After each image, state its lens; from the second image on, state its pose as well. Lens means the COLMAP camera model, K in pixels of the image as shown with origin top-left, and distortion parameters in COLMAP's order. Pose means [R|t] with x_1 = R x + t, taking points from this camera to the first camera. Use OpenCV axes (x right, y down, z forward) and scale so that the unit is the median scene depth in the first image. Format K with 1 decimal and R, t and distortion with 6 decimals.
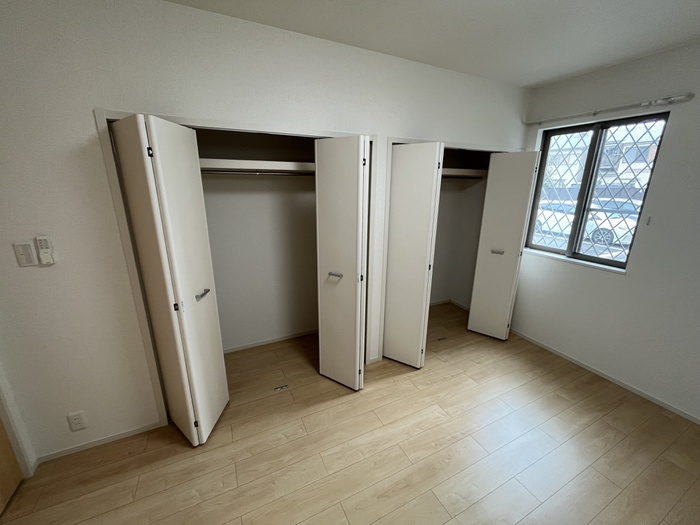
lens RADIAL K [[281.9, 0, 349.5], [0, 281.9, 262.8], [0, 0, 1]] dist [-0.002524, -0.000355]
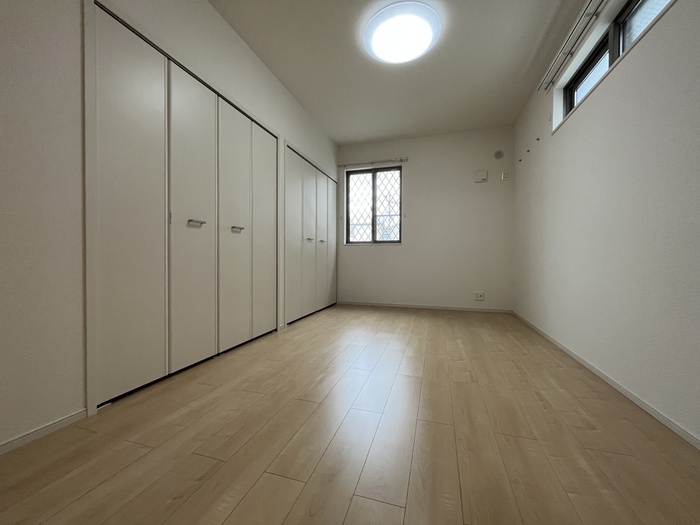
lens RADIAL K [[281.9, 0, 349.5], [0, 281.9, 262.8], [0, 0, 1]] dist [-0.002524, -0.000355]
pose [[0.689290, -0.017970, 0.724263, -0.579287], [0.197061, 0.966651, -0.163562, 0.374064], [-0.697170, 0.255466, 0.669844, 0.023636]]
